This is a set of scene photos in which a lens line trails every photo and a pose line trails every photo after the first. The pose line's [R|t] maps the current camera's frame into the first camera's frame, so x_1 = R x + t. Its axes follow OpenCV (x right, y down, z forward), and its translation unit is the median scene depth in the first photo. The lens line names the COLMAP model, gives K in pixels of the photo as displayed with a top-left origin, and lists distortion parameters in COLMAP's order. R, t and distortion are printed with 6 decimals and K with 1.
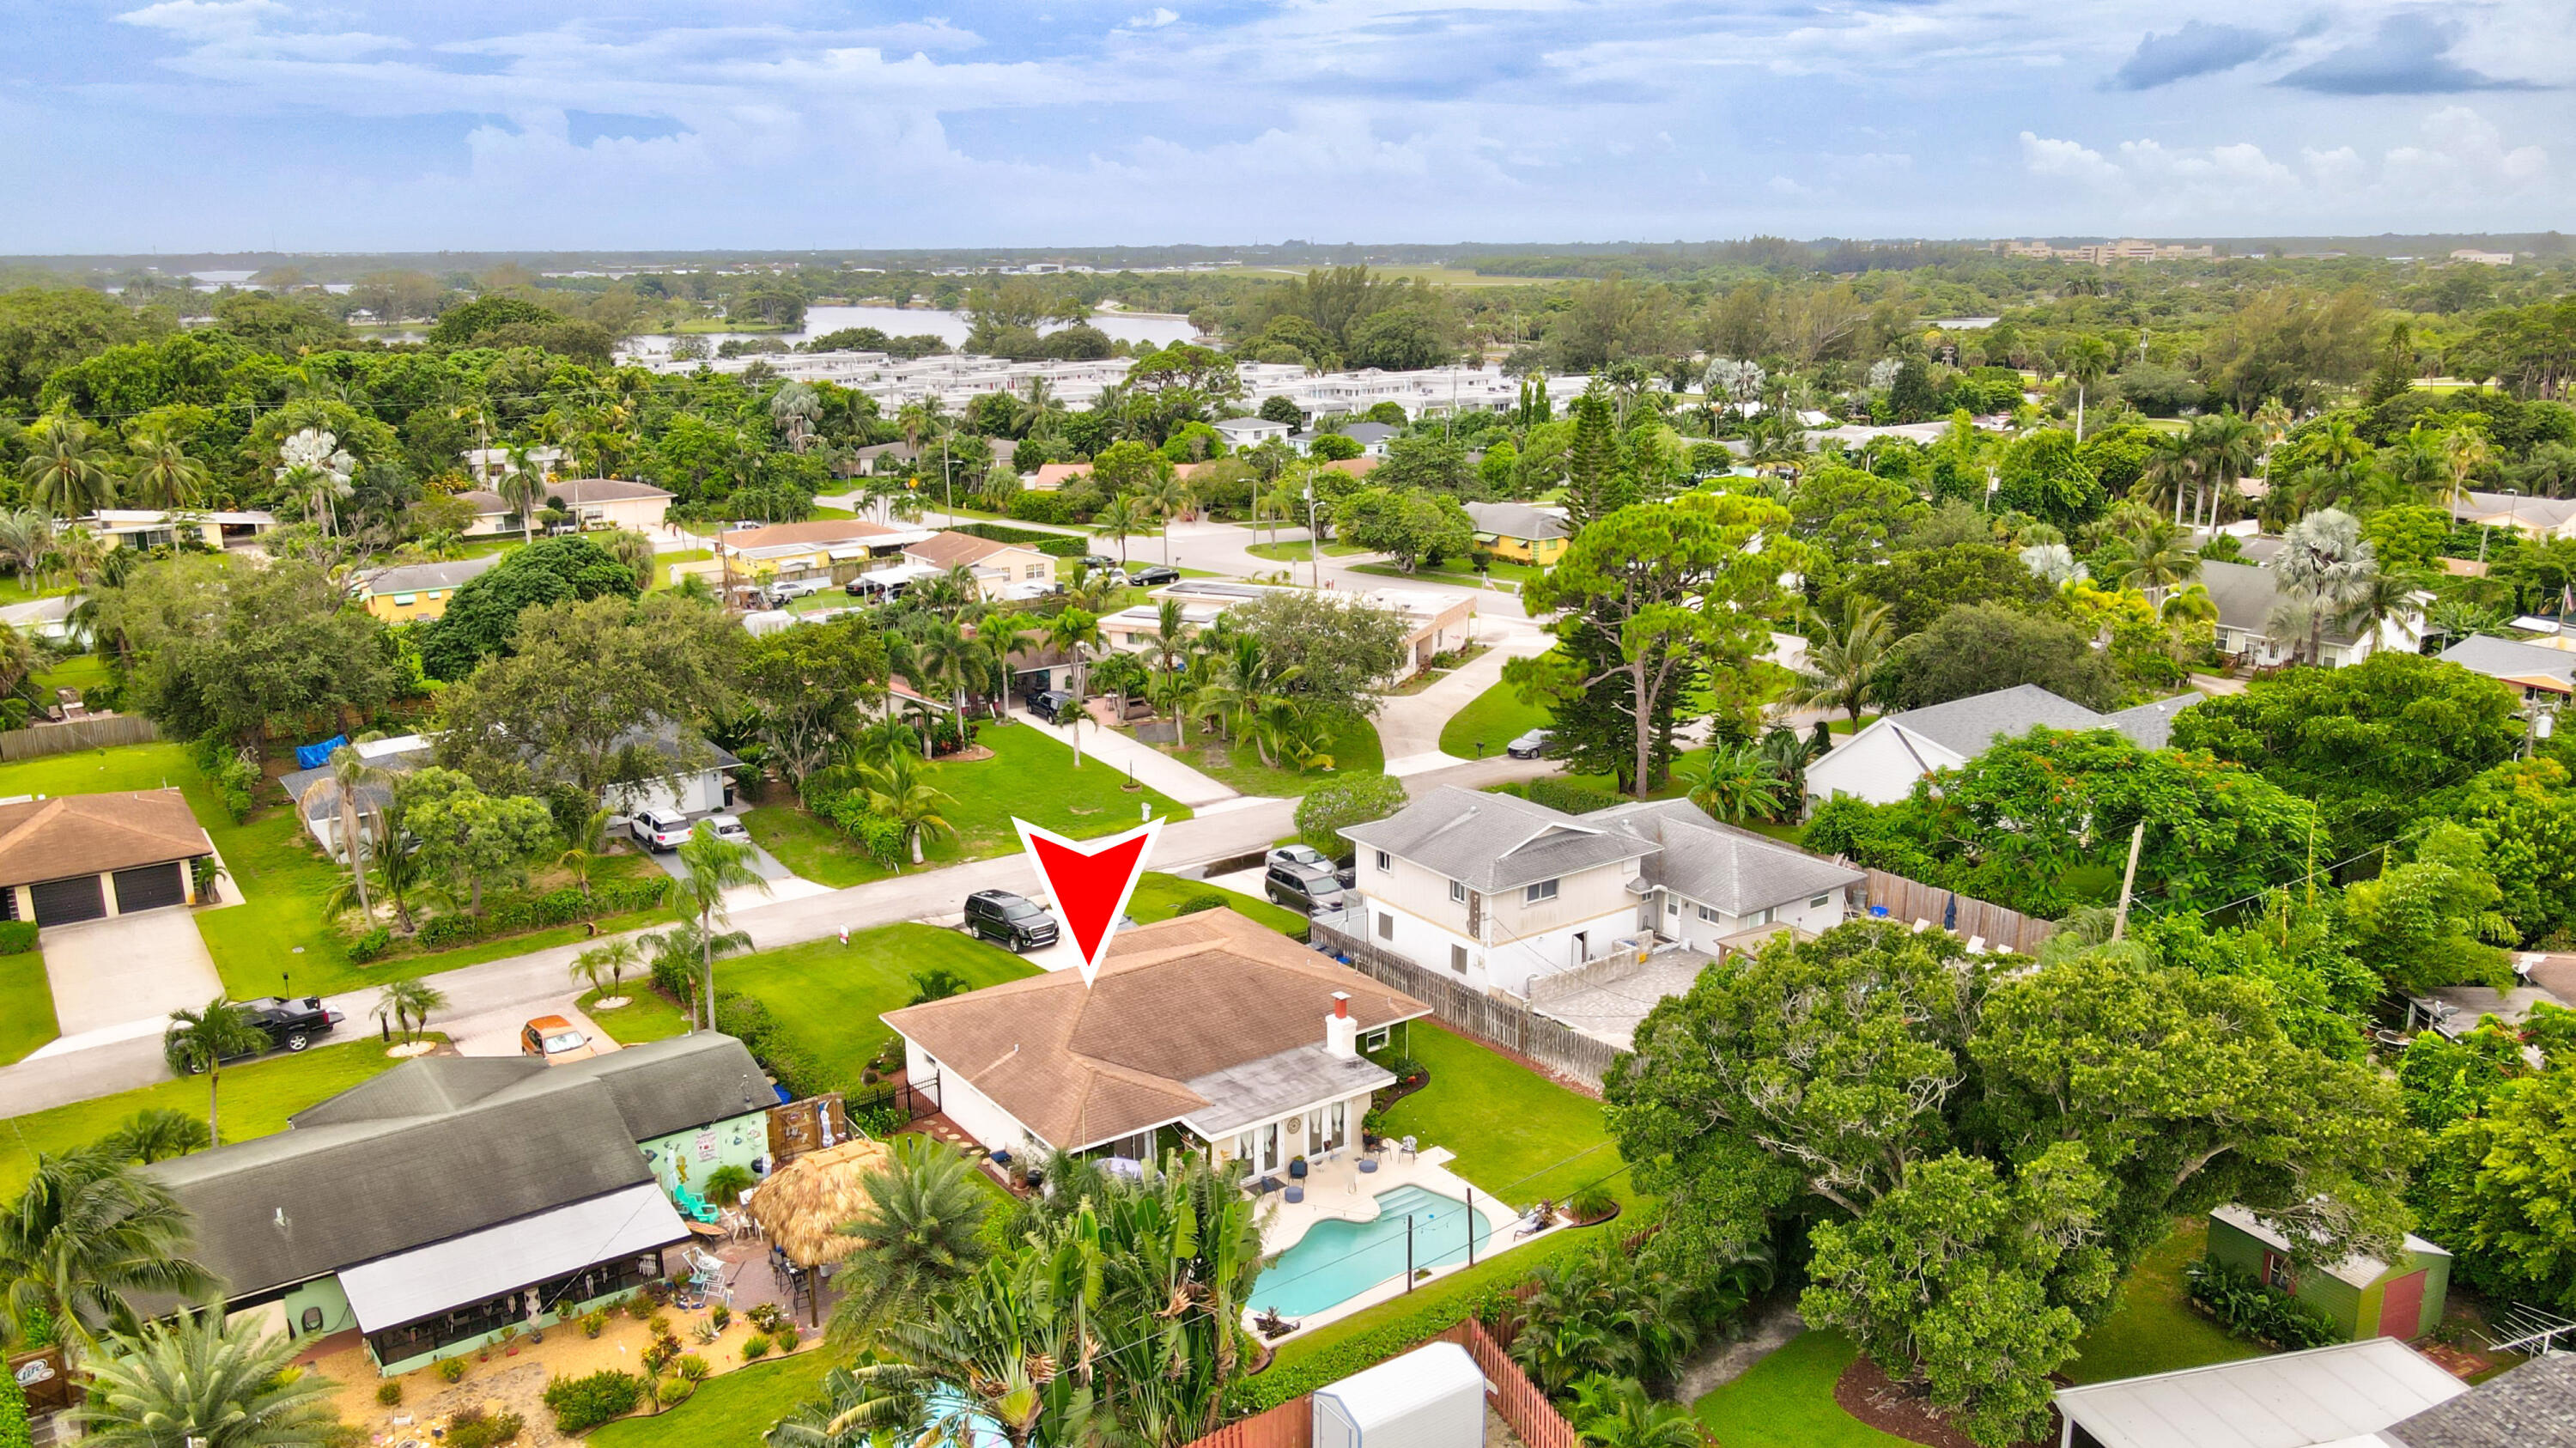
lens RADIAL K [[1885.6, 0, 1209.7], [0, 1885.6, 891.7], [0, 0, 1]] dist [0.025106, 0.003577]
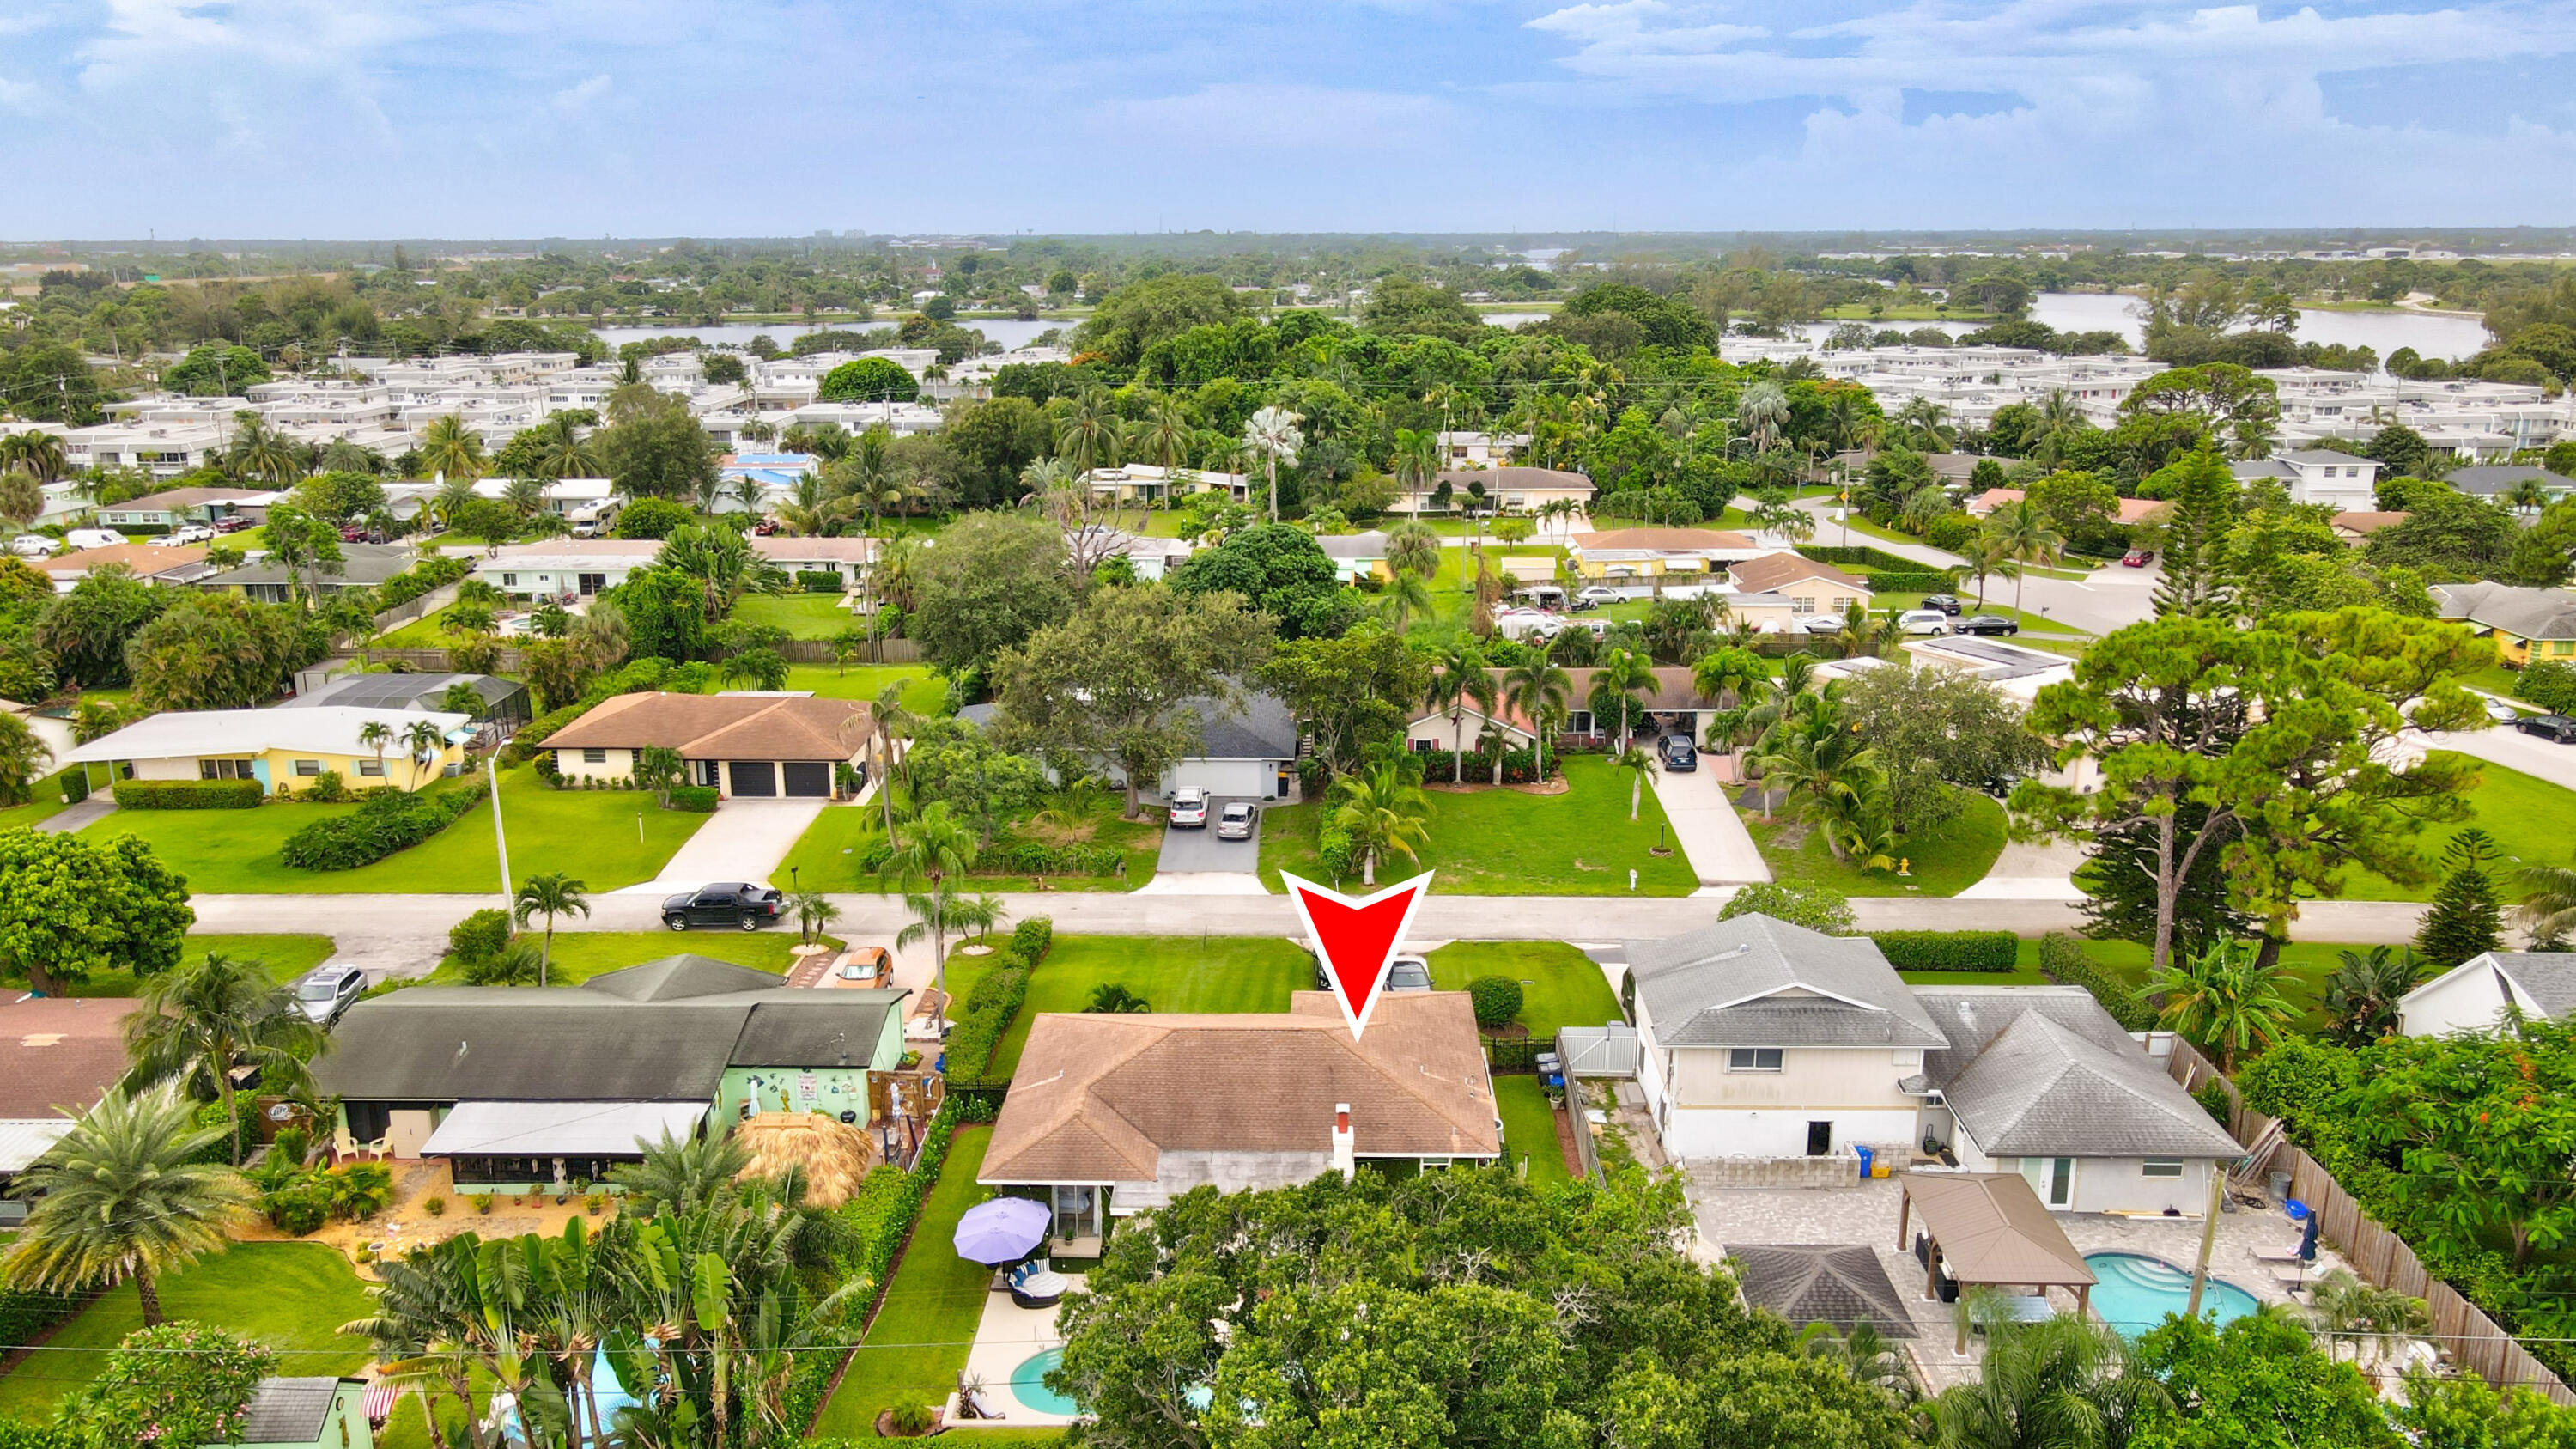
lens RADIAL K [[1889.6, 0, 1244.0], [0, 1889.6, 890.5], [0, 0, 1]] dist [0.000484, 0.011789]
pose [[0.808425, 0.201006, -0.553214, 0.154616], [-0.194947, 0.978272, 0.070566, -0.031113], [0.555378, 0.050800, 0.830045, 0.059873]]
